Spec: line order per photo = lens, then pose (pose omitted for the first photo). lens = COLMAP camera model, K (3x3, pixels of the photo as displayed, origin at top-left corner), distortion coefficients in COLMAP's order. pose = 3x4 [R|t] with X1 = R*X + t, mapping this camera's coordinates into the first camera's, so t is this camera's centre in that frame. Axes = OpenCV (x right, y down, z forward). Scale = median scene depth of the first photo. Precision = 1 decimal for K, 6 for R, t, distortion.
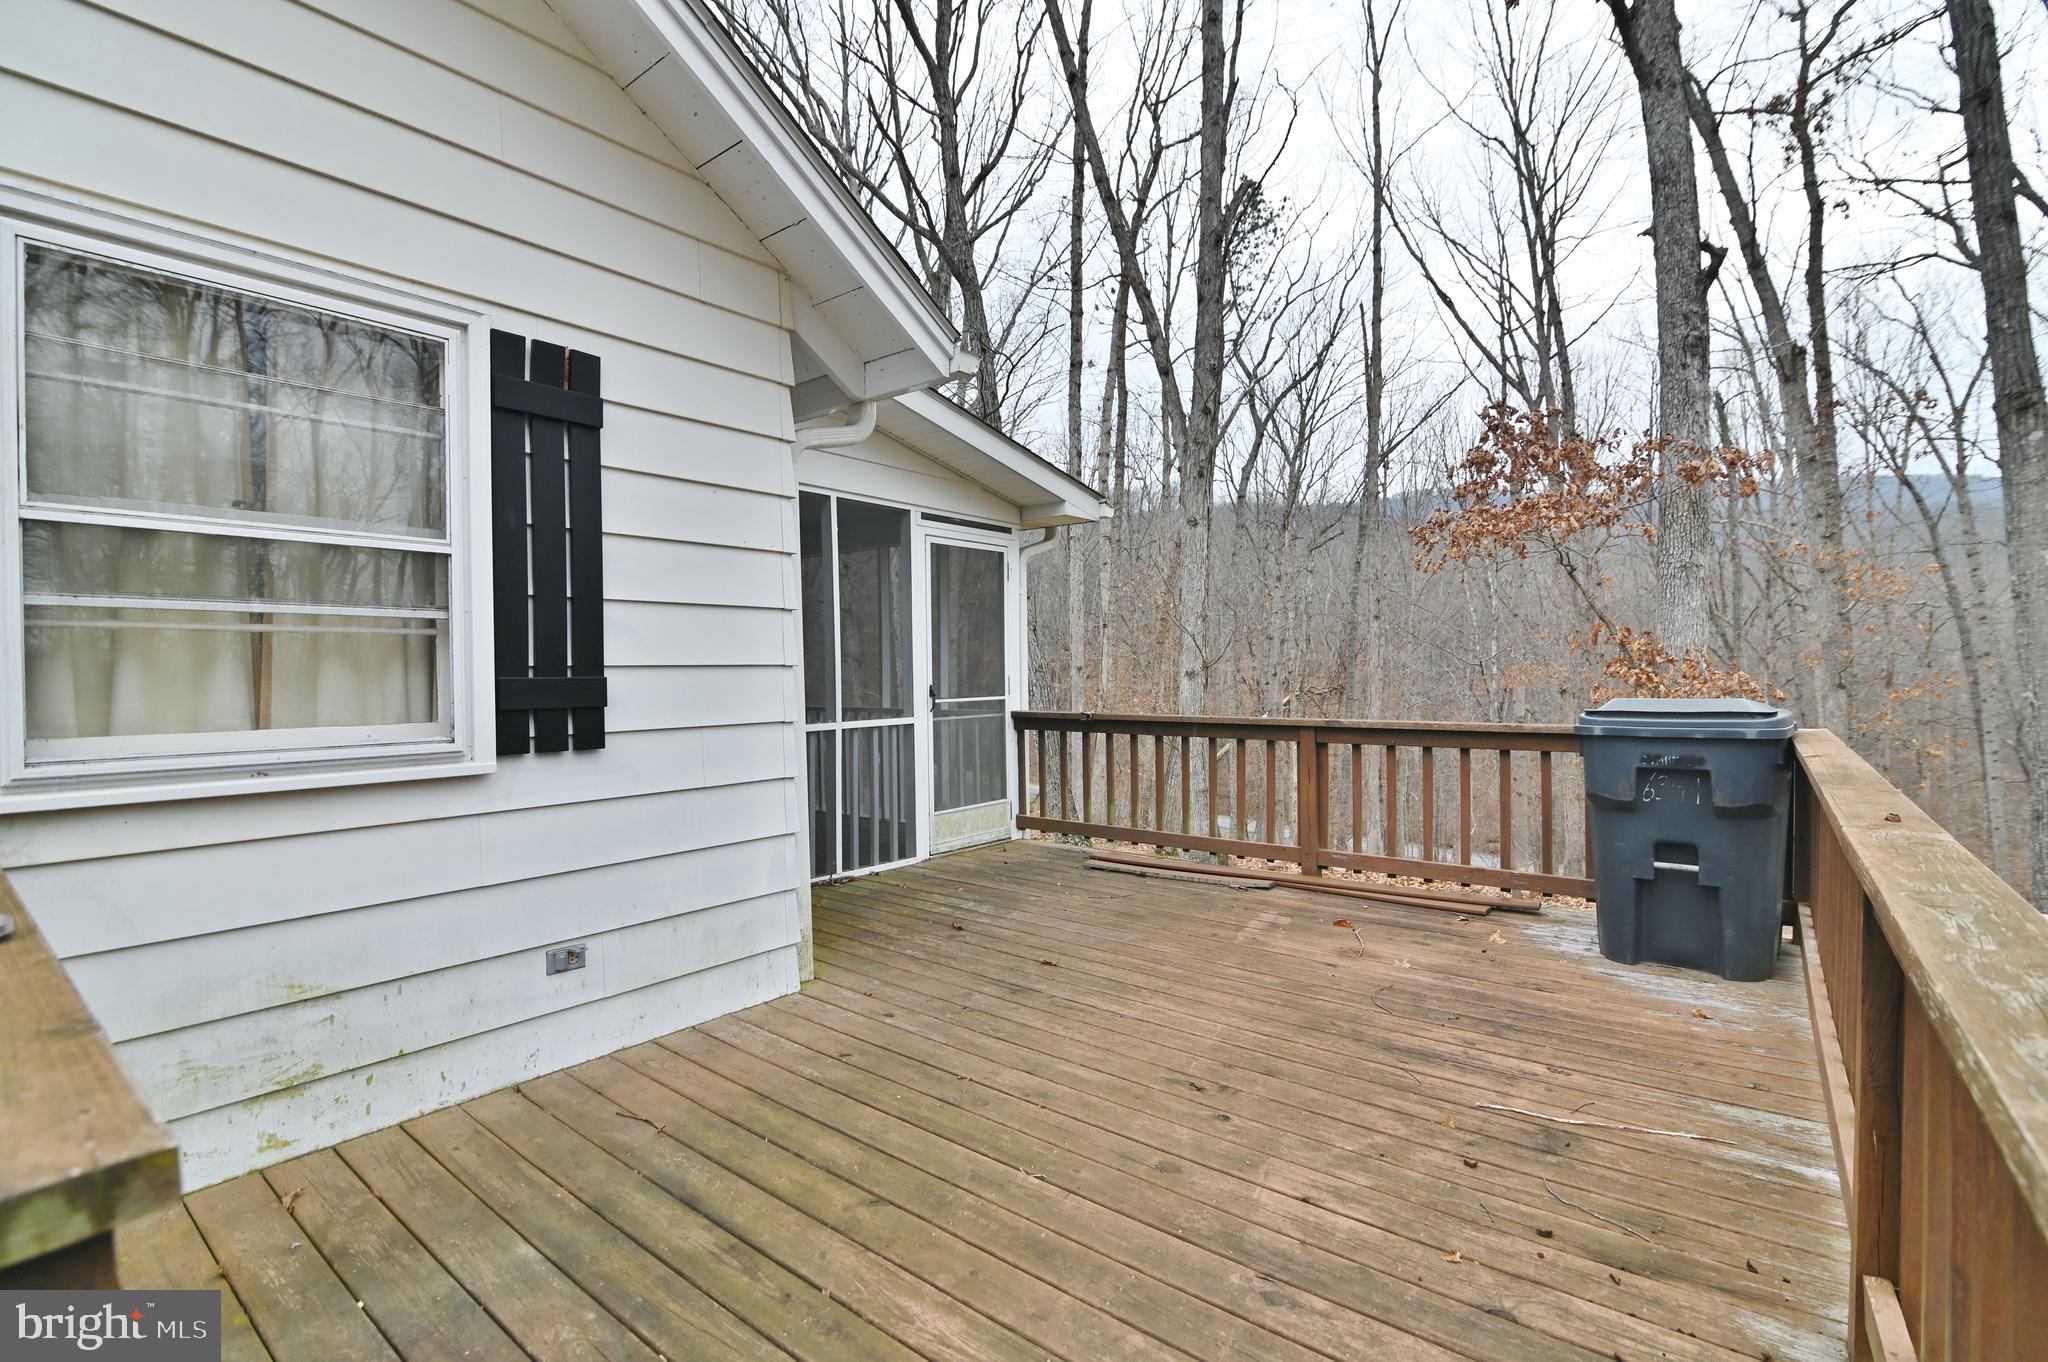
lens RADIAL K [[936.0, 0, 1033.0], [0, 936.0, 674.2], [0, 0, 1]] dist [-0.025695, 0.002359]
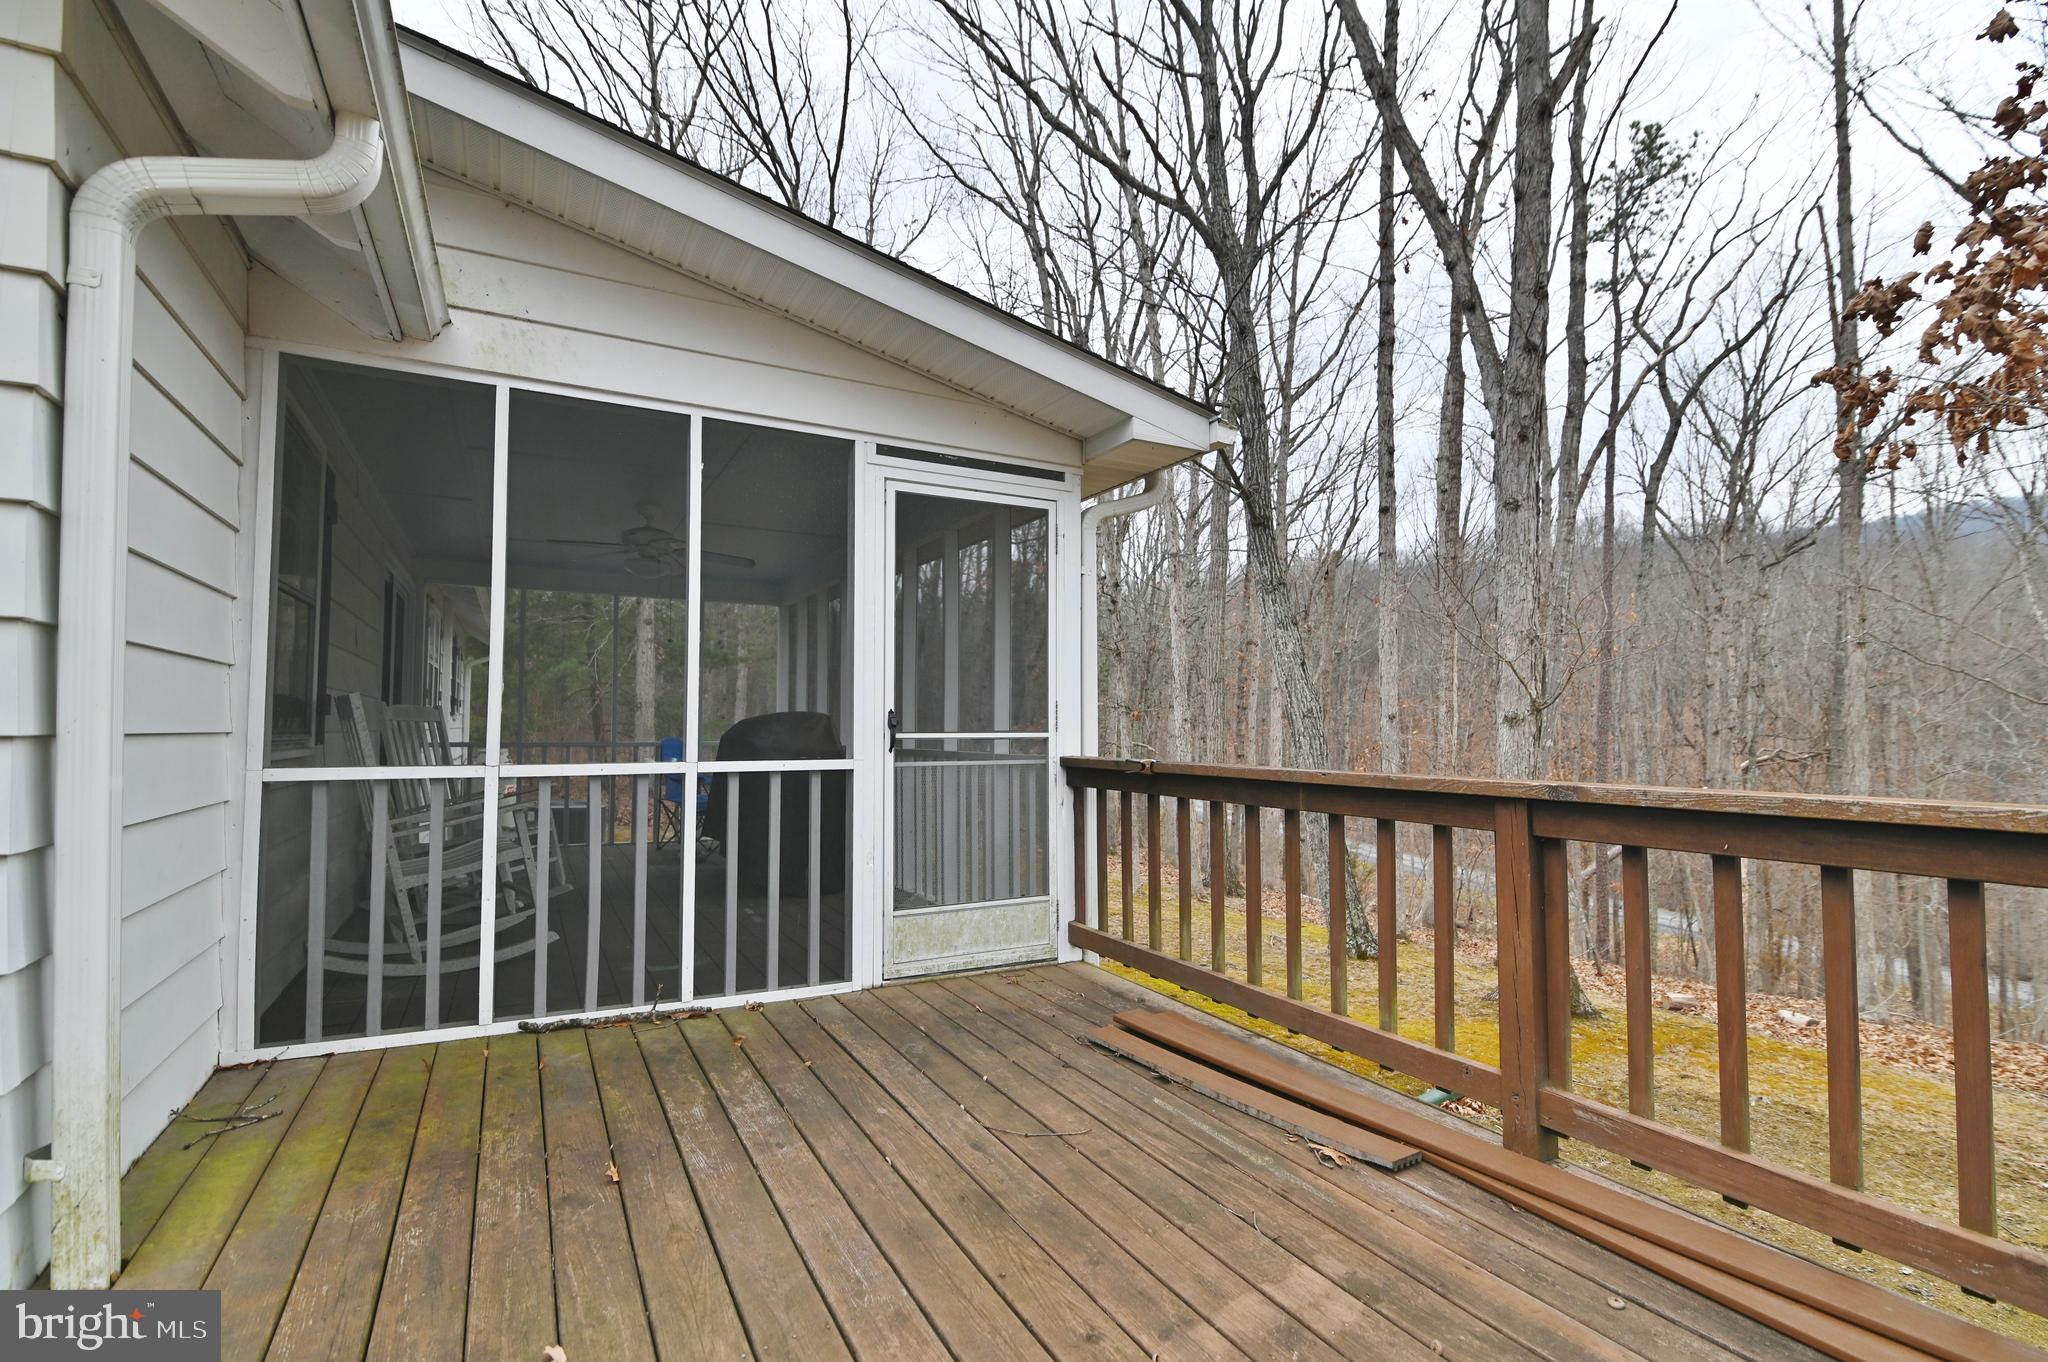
lens RADIAL K [[936.0, 0, 1017.6], [0, 936.0, 685.7], [0, 0, 1]] dist [-0.025695, 0.002359]
pose [[0.917264, -0.007436, -0.398211, 0.210501], [-0.011934, 0.998864, -0.046142, 0.021525], [0.398102, 0.047077, 0.916133, 0.418667]]
